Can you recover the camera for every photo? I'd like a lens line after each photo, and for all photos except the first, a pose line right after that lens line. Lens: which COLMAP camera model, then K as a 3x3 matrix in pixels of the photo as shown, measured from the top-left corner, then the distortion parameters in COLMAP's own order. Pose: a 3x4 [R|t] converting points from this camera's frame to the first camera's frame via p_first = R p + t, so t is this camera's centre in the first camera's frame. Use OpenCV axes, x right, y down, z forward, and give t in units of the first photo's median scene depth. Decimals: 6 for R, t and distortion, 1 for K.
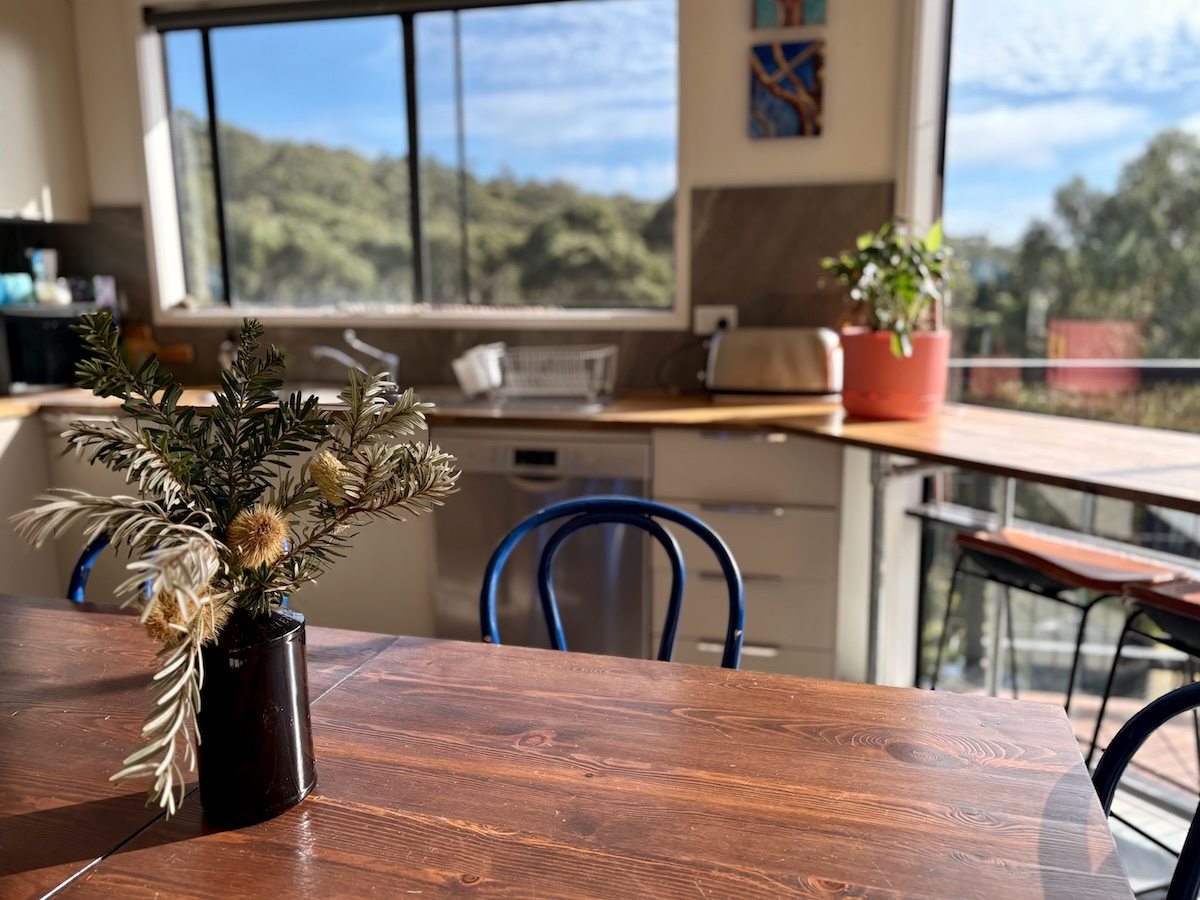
lens RADIAL K [[949.9, 0, 600.0], [0, 949.9, 450.0], [0, 0, 1]] dist [0.009290, 0.003754]
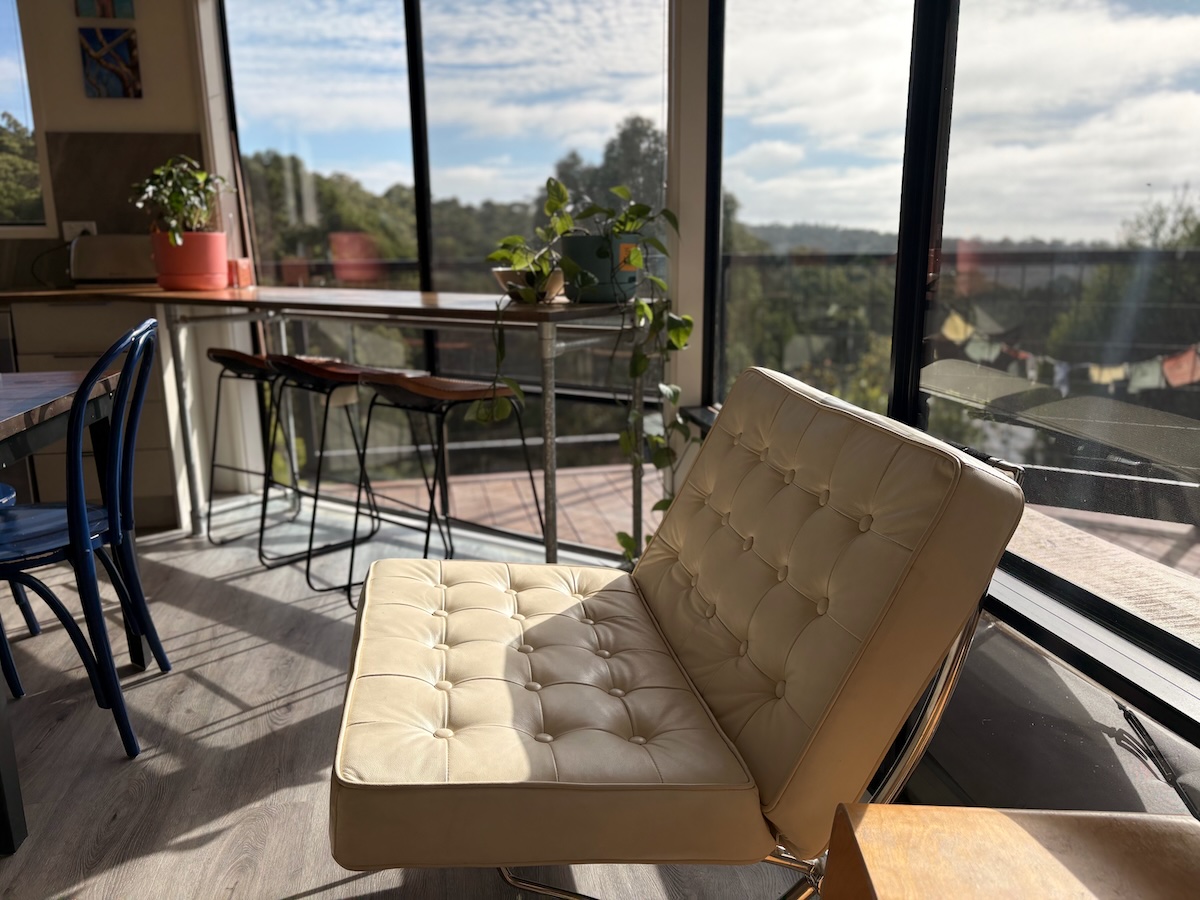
lens RADIAL K [[906.0, 0, 600.0], [0, 906.0, 450.0], [0, 0, 1]] dist [0.104945, -0.129225]
pose [[0.900749, -0.098243, 0.423084, 0.211355], [0.080018, 0.994945, 0.060674, 0.158238], [-0.426906, -0.020798, 0.904057, -0.533907]]
